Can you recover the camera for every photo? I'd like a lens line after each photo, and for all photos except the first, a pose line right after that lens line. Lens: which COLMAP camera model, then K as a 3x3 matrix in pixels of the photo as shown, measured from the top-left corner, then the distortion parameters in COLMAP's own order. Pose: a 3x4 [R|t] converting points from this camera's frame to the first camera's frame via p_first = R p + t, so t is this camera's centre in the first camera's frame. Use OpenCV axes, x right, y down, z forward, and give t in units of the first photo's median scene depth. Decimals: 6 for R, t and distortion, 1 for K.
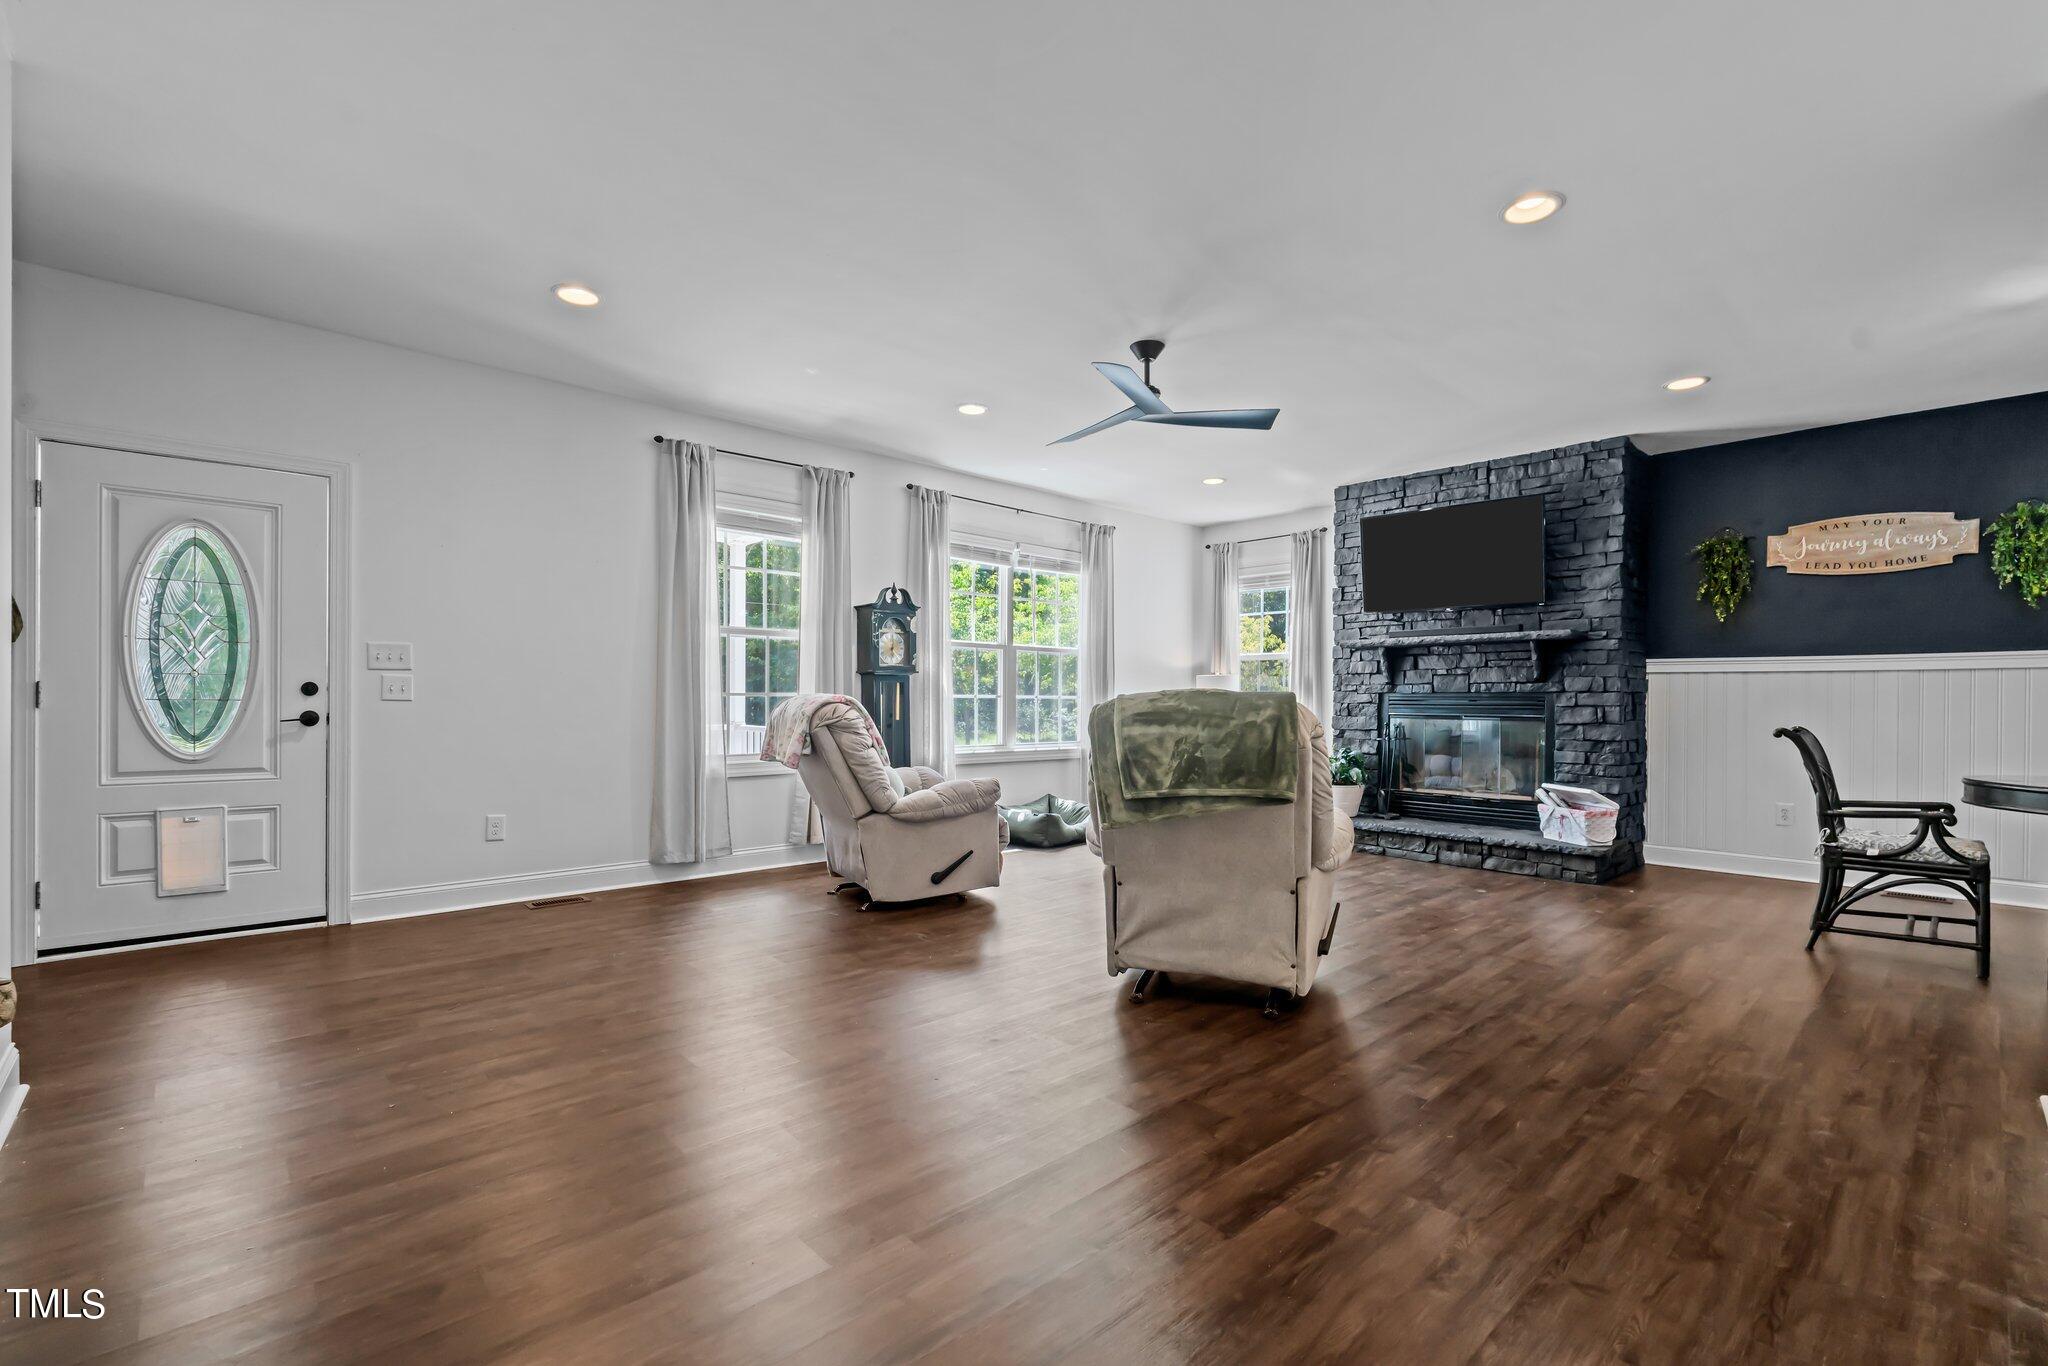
lens RADIAL K [[916.7, 0, 1026.8], [0, 916.7, 701.7], [0, 0, 1]] dist [-0.005759, -0.000188]
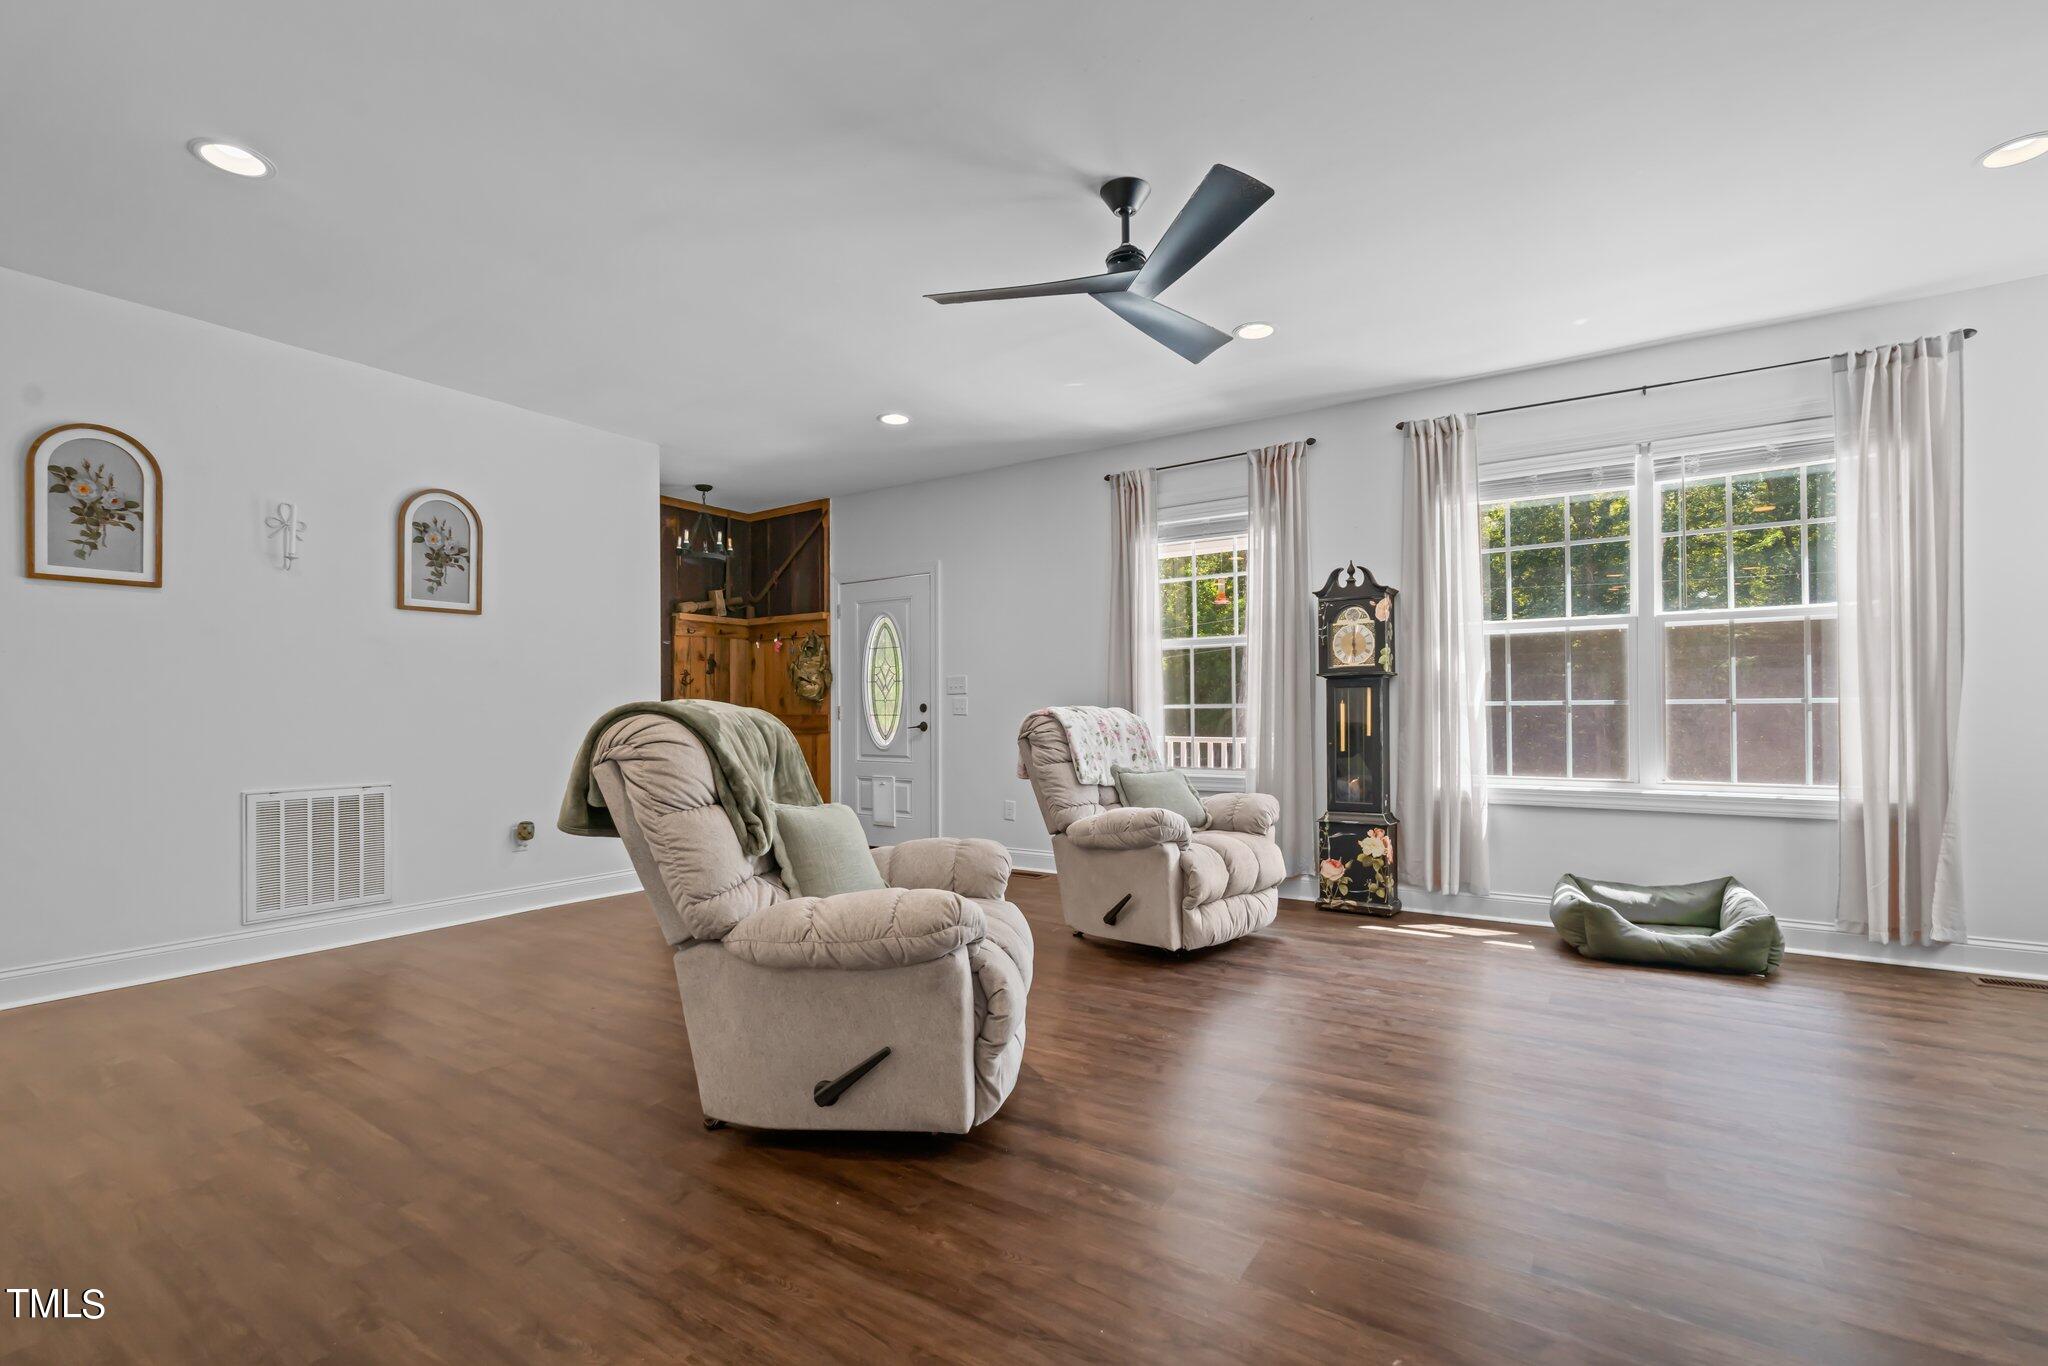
lens RADIAL K [[916.7, 0, 1024.0], [0, 916.7, 687.7], [0, 0, 1]] dist [-0.005759, -0.000188]
pose [[0.221641, -0.035160, -0.974494, 0.579682], [0.003131, 0.999370, -0.035345, 0.005563], [0.975123, 0.004783, 0.221611, 0.582804]]
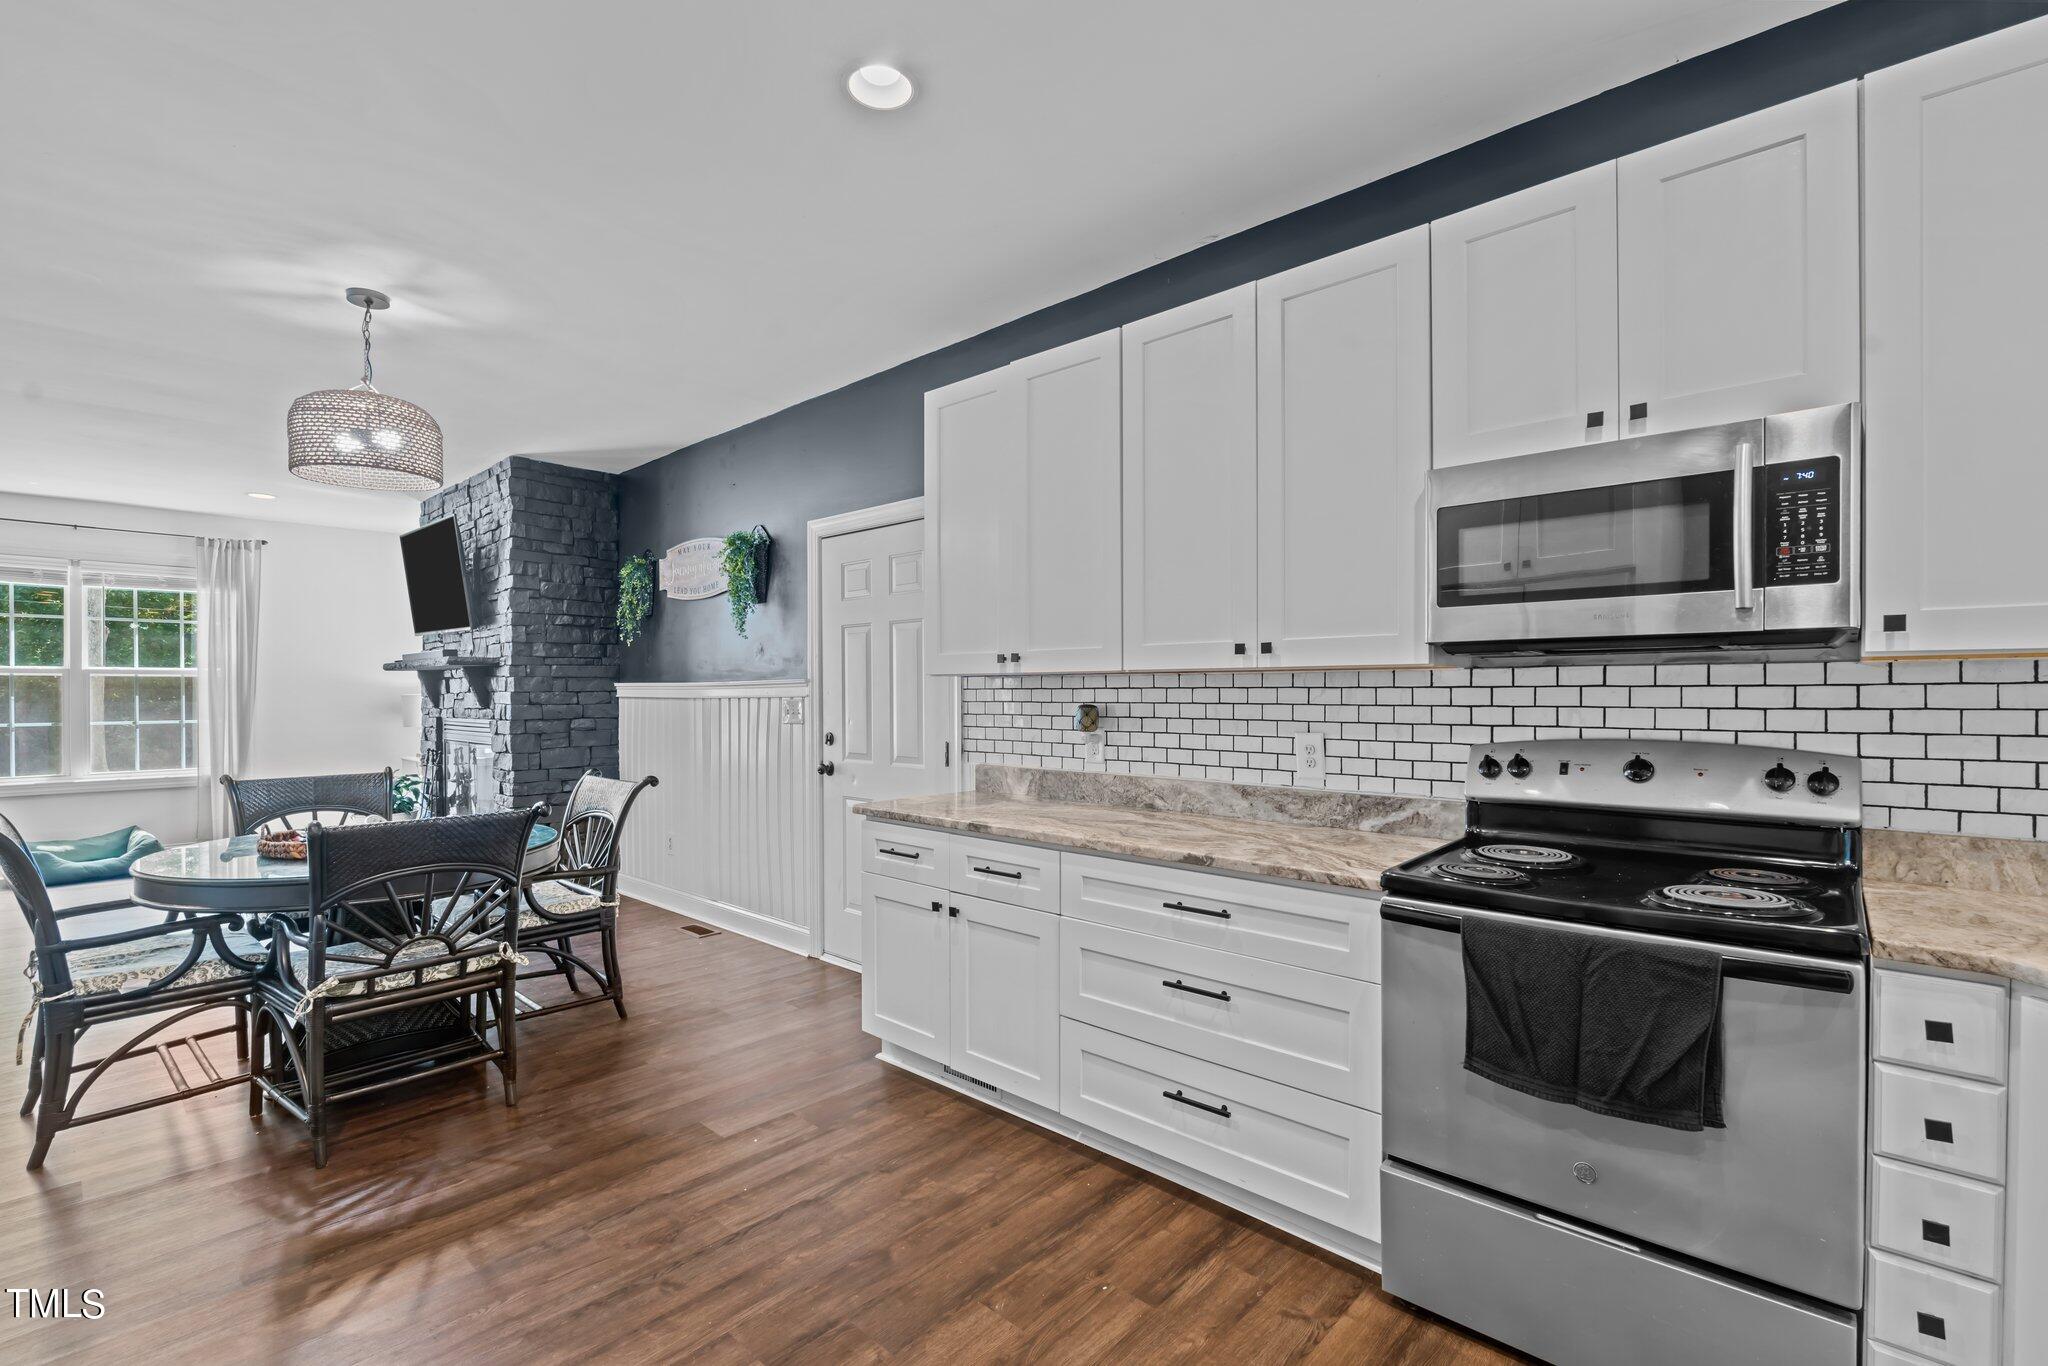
lens RADIAL K [[916.7, 0, 1026.9], [0, 916.7, 701.6], [0, 0, 1]] dist [-0.005759, -0.000188]
pose [[0.998006, -0.013875, 0.061583, 1.104635], [0.012973, 0.999803, 0.015014, -0.037613], [-0.061779, -0.014185, 0.997989, 0.009073]]
